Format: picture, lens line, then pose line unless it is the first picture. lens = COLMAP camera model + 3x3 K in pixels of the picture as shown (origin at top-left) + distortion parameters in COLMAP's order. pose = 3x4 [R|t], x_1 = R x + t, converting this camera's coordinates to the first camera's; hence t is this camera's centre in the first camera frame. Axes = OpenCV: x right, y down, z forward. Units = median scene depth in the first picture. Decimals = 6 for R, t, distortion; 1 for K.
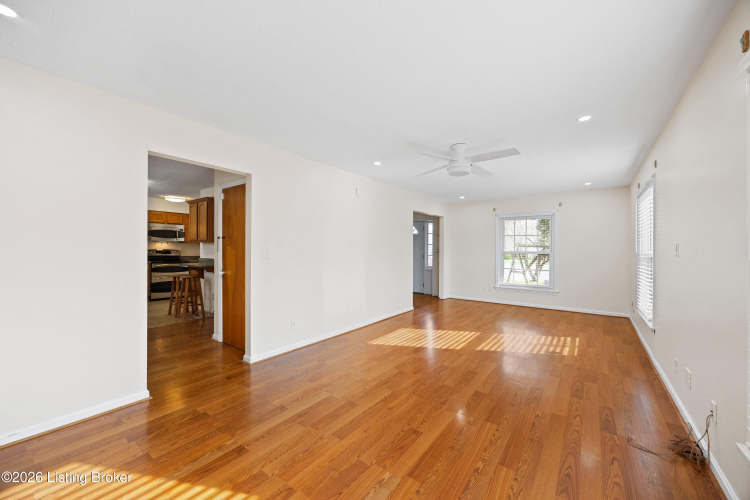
lens RADIAL K [[291.1, 0, 376.2], [0, 291.1, 247.2], [0, 0, 1]] dist [-0.001605, 0.000345]
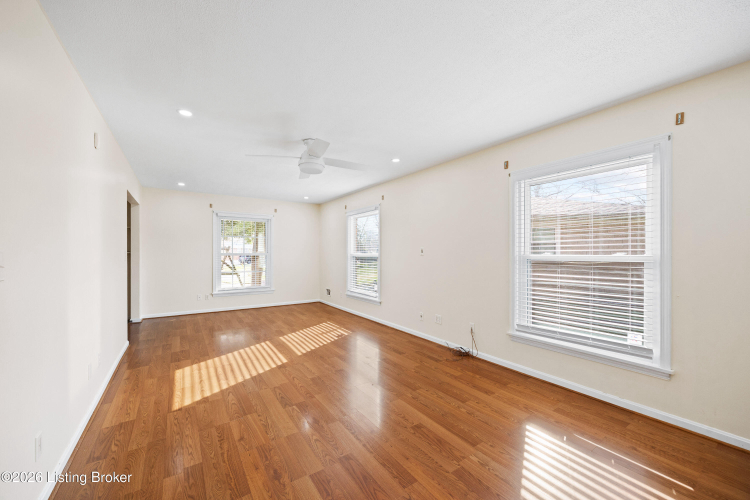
lens RADIAL K [[291.1, 0, 377.3], [0, 291.1, 255.3], [0, 0, 1]] dist [-0.001605, 0.000345]
pose [[0.330991, -0.021358, 0.943392, -0.558436], [-0.002021, 0.999725, 0.023343, -0.007708], [-0.943632, -0.009633, 0.330857, 0.494798]]
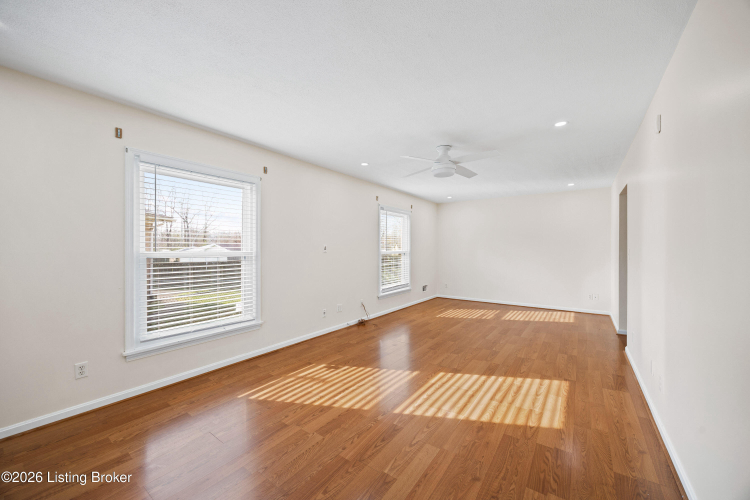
lens RADIAL K [[291.1, 0, 369.6], [0, 291.1, 249.9], [0, 0, 1]] dist [-0.001605, 0.000345]
pose [[-0.999957, -0.005244, 0.007708, 0.549851], [-0.005267, 0.999981, -0.003050, 0.013795], [-0.007692, -0.003090, -0.999966, 2.093647]]
